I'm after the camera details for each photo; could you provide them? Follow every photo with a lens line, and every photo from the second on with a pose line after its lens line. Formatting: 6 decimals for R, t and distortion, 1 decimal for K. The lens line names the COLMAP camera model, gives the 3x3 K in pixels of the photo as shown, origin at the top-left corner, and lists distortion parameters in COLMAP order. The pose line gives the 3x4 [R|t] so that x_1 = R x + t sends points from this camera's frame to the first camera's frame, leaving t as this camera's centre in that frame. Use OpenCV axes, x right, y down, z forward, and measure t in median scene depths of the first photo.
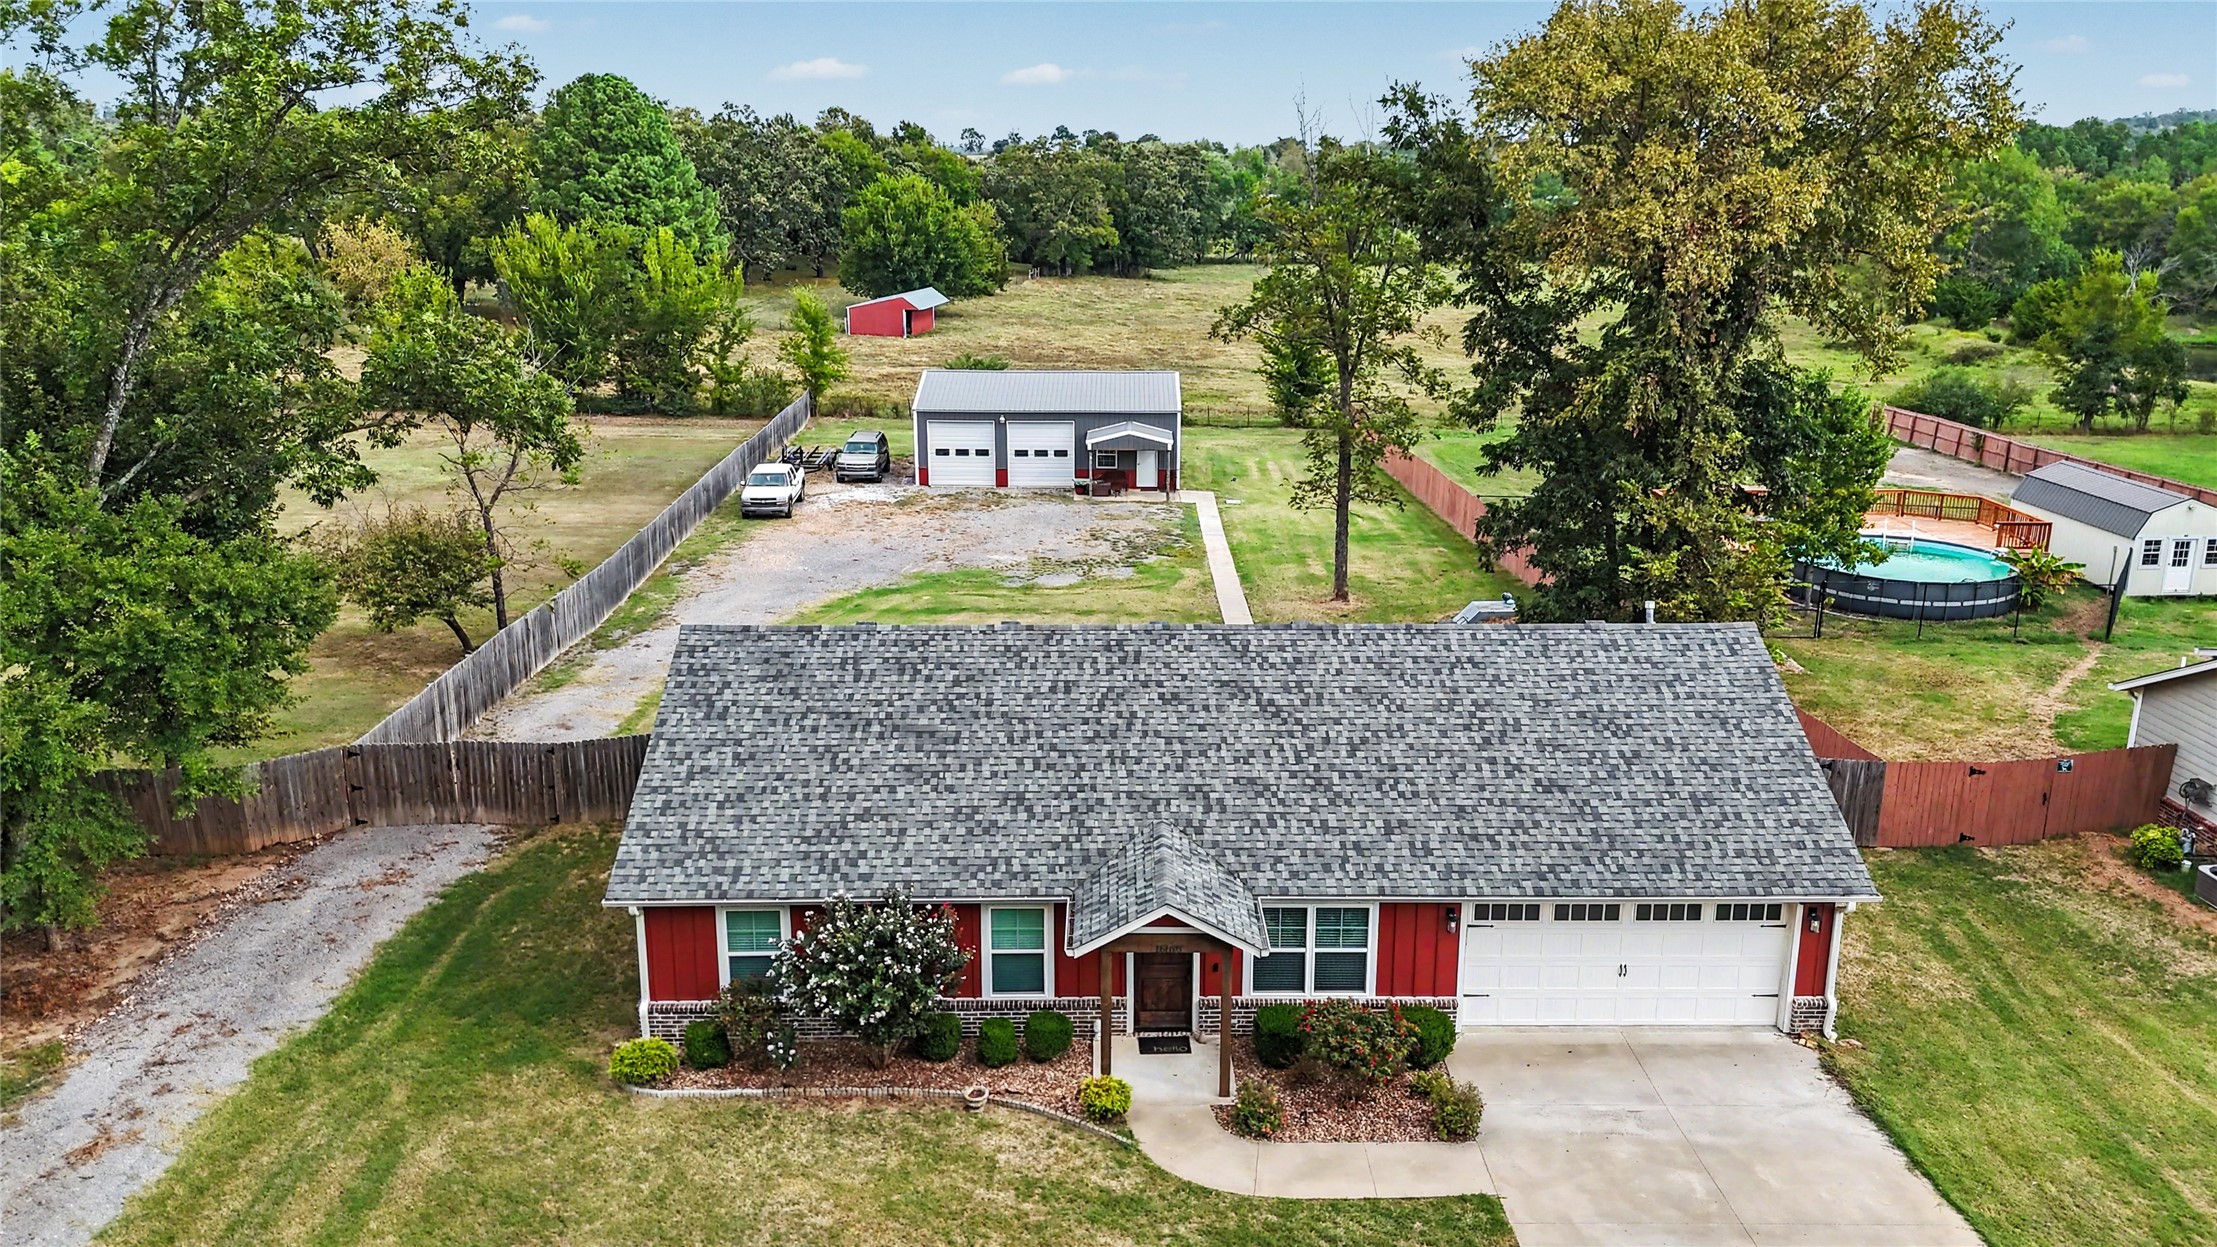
lens RADIAL K [[1637.0, 0, 1109.8], [0, 1637.0, 613.7], [0, 0, 1]] dist [0.079720, -0.082425]
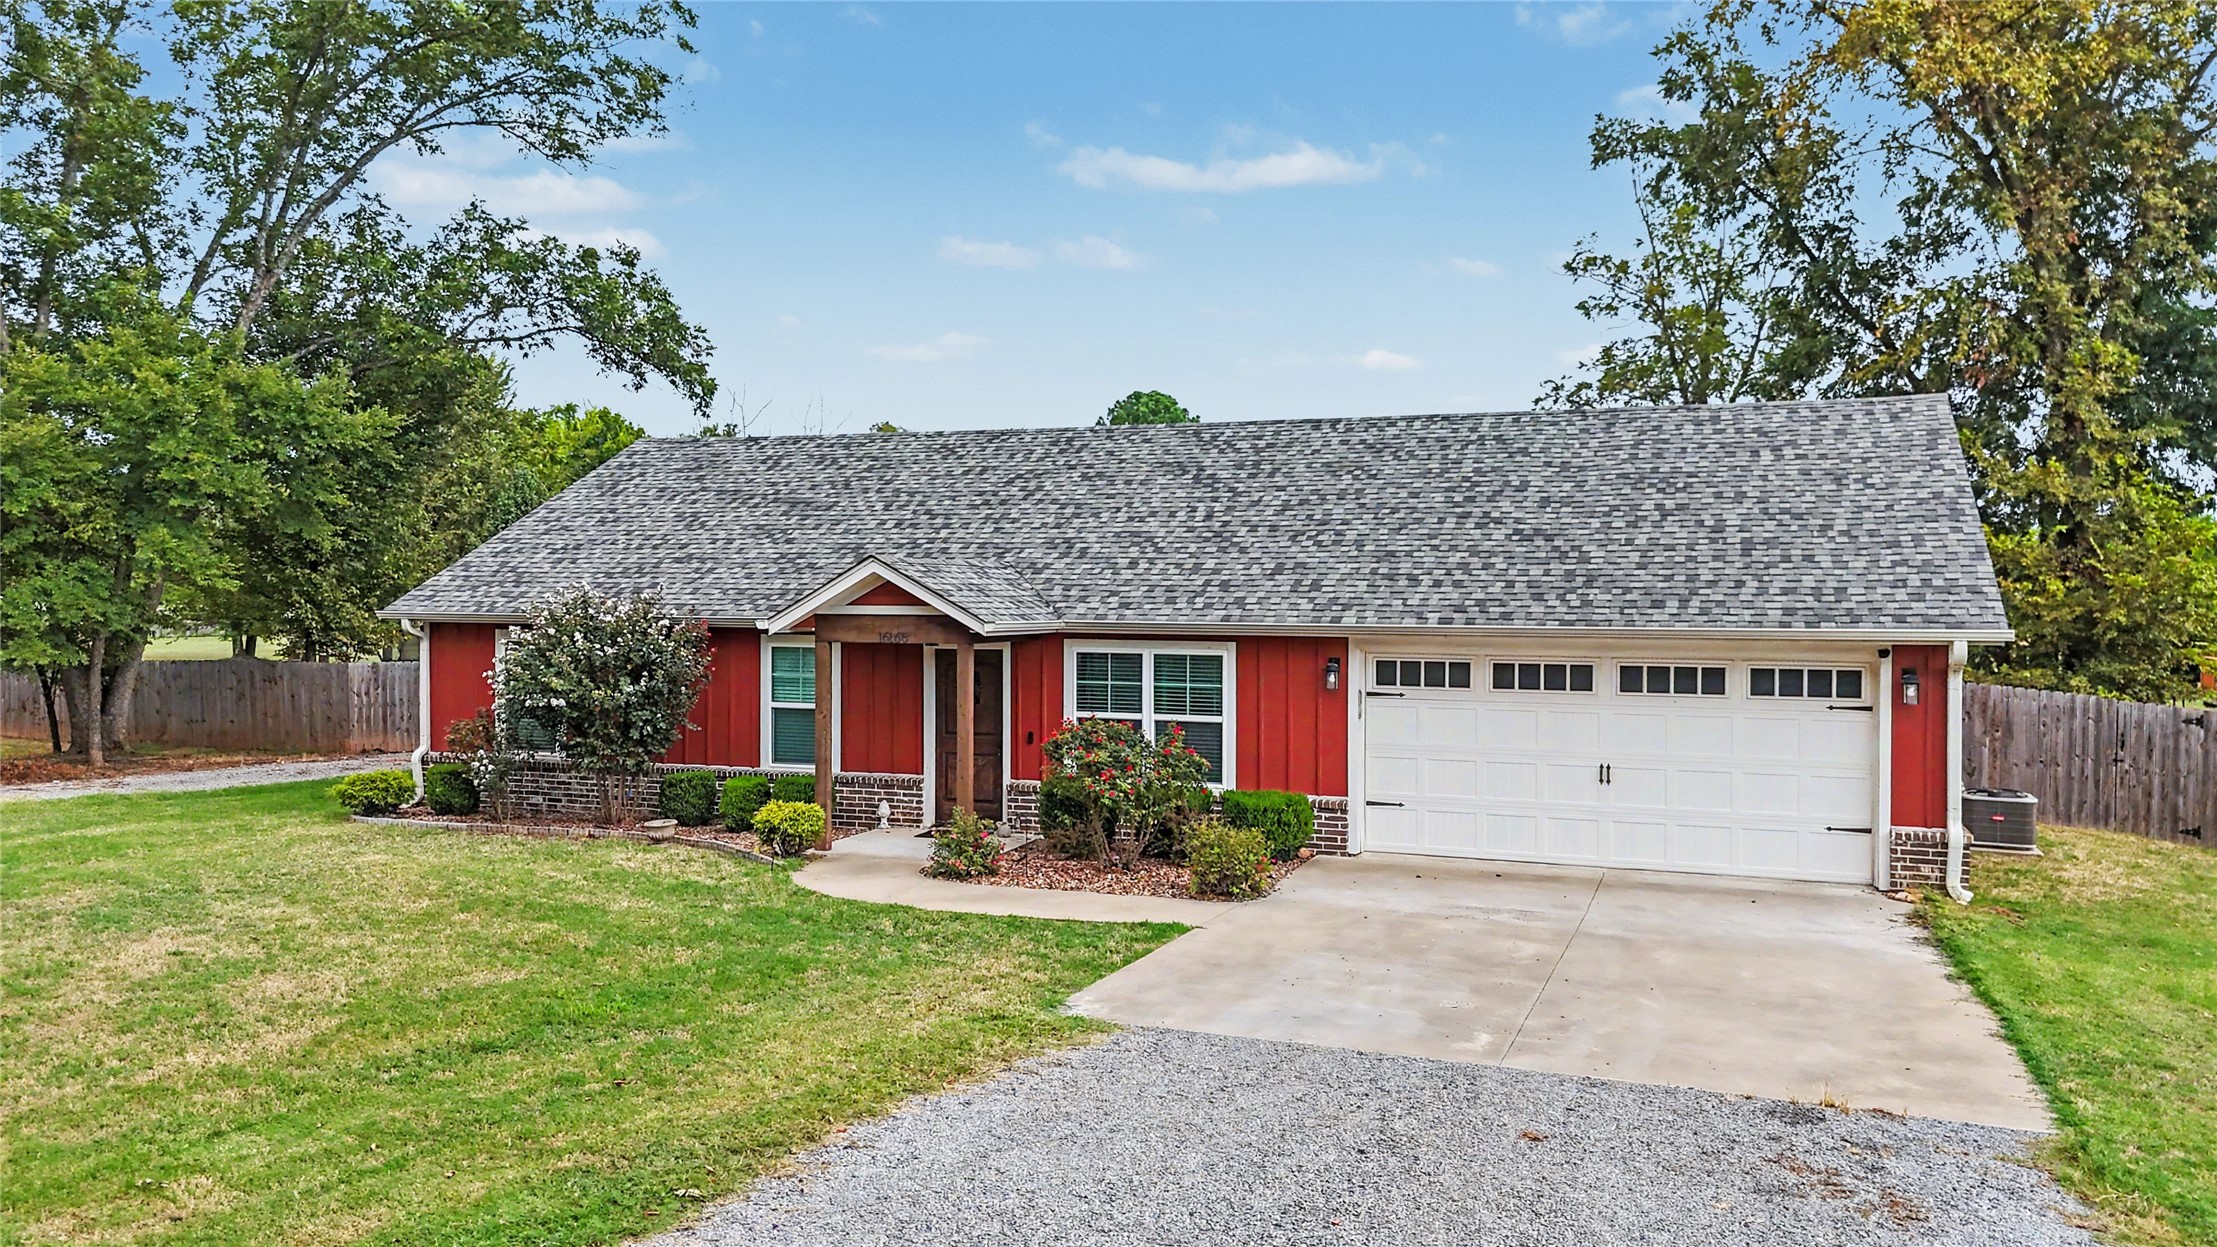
lens RADIAL K [[1637.0, 0, 1110.7], [0, 1637.0, 612.5], [0, 0, 1]] dist [0.079720, -0.082425]
pose [[0.929152, 0.008550, -0.369598, 0.352479], [-0.098659, 0.969211, -0.225602, 0.305934], [0.356290, 0.246083, 0.901388, 0.308131]]
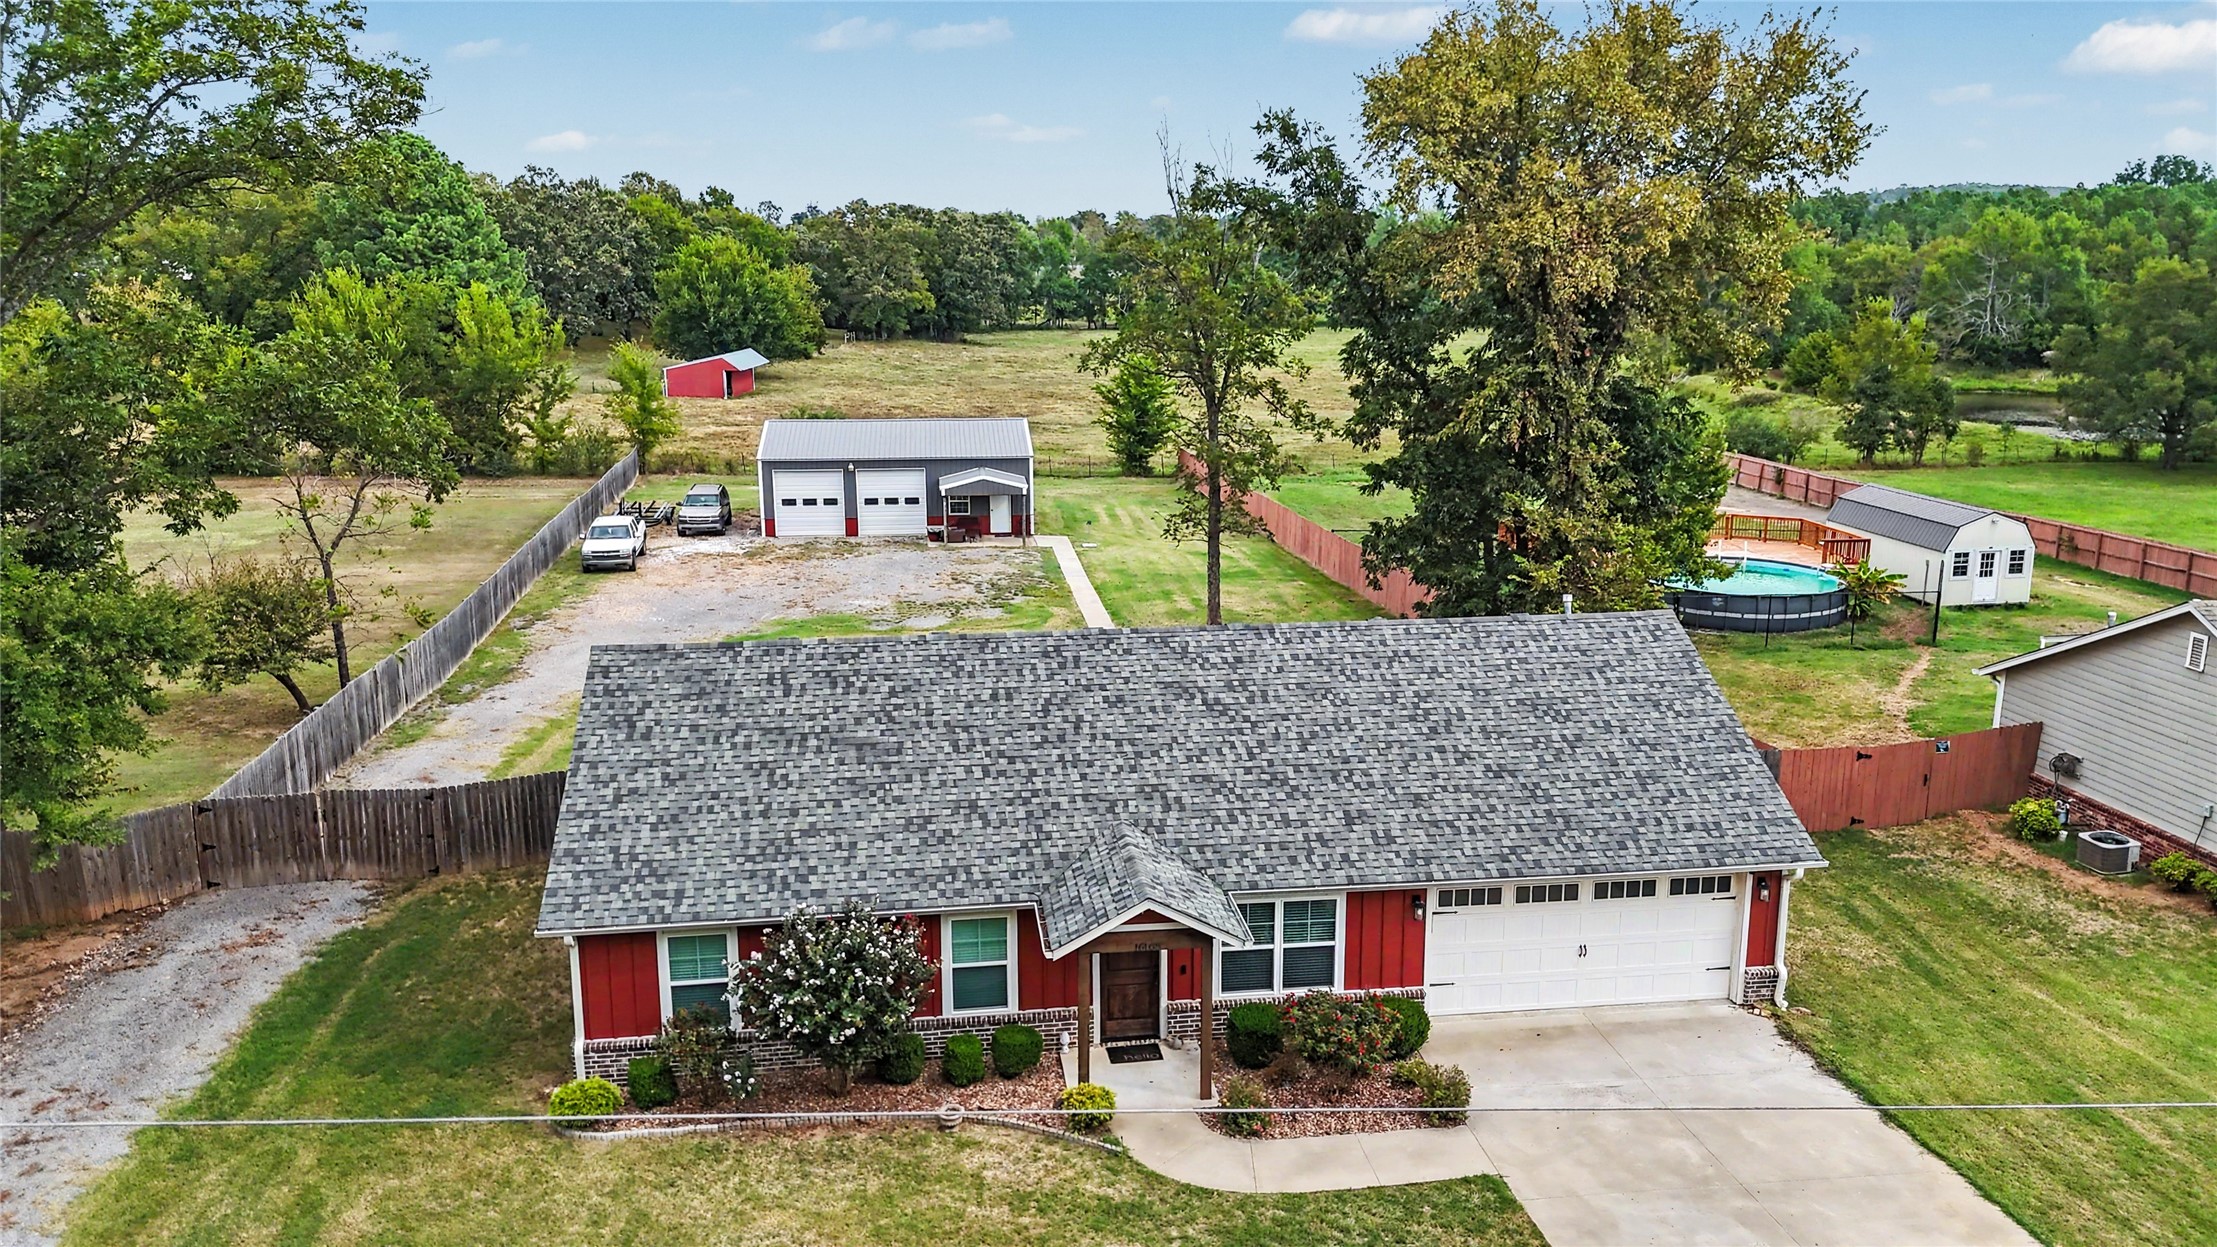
lens RADIAL K [[1637.0, 0, 1111.7], [0, 1637.0, 615.2], [0, 0, 1]] dist [0.079720, -0.082425]
pose [[0.992698, -0.030208, 0.116780, -0.080190], [0.035064, 0.998594, -0.039750, 0.040475], [-0.115415, 0.043555, 0.992362, 0.028722]]
